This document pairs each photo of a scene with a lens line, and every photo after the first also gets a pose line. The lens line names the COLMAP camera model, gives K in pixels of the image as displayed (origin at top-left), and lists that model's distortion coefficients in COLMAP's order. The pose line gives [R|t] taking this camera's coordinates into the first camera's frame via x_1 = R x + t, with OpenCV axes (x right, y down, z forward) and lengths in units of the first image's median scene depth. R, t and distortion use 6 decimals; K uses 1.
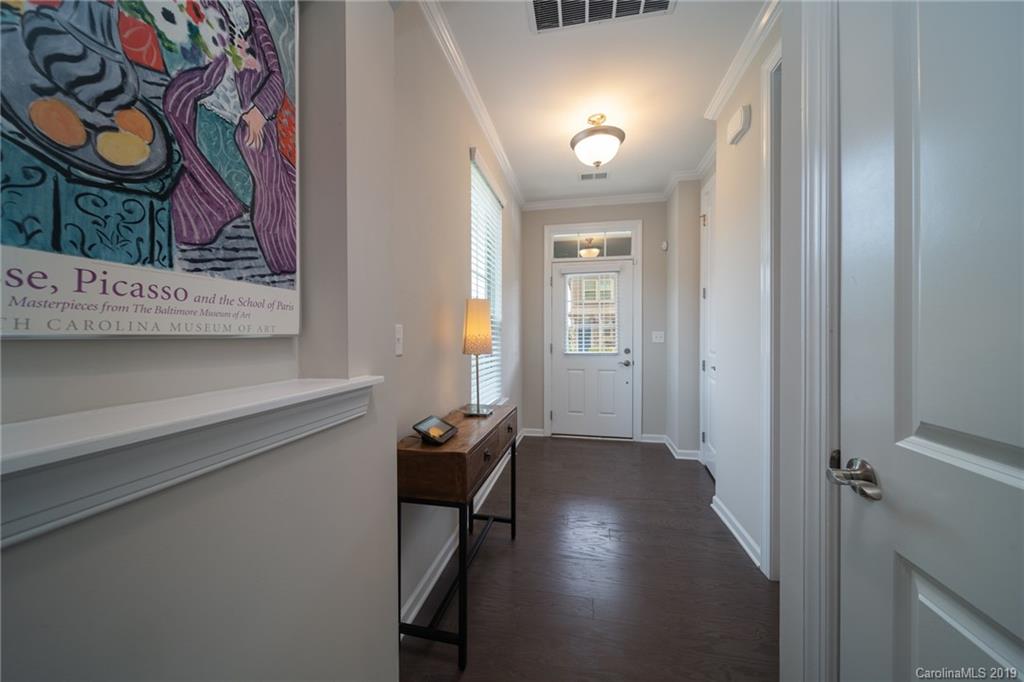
lens RADIAL K [[371.3, 0, 505.9], [0, 371.3, 337.2], [0, 0, 1]] dist [-0.001248, -0.000125]
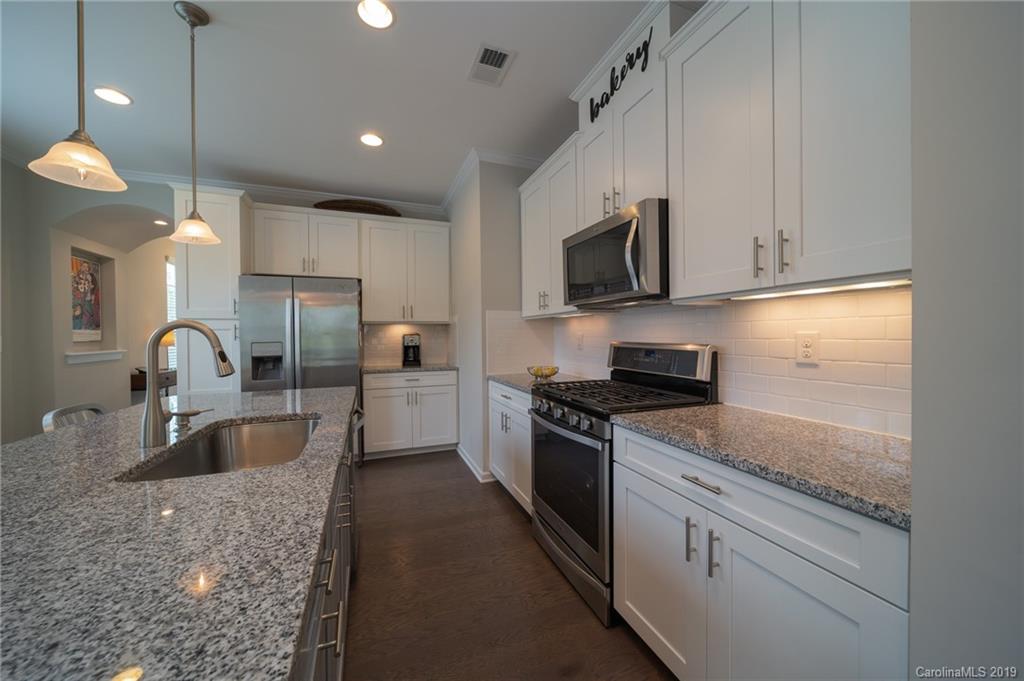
lens RADIAL K [[371.3, 0, 505.9], [0, 371.3, 336.7], [0, 0, 1]] dist [-0.001248, -0.000125]
pose [[0.842791, -0.019306, 0.537895, 1.156767], [0.016951, 0.999813, 0.009325, -0.012088], [-0.537974, 0.001259, 0.842960, -5.475306]]
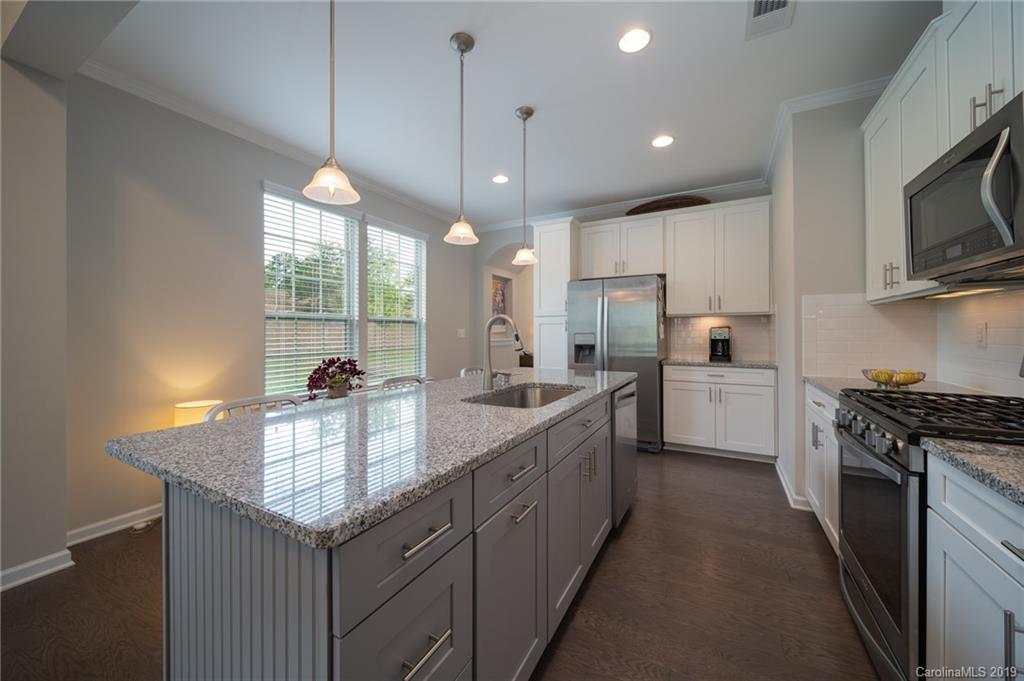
lens RADIAL K [[372.0, 0, 504.3], [0, 372.0, 327.8], [0, 0, 1]] dist [-0.000741, -0.000075]
pose [[0.952591, -0.016583, -0.303801, 1.553205], [0.011878, 0.999779, -0.017330, 0.031692], [0.304022, 0.012900, 0.952578, -5.771534]]
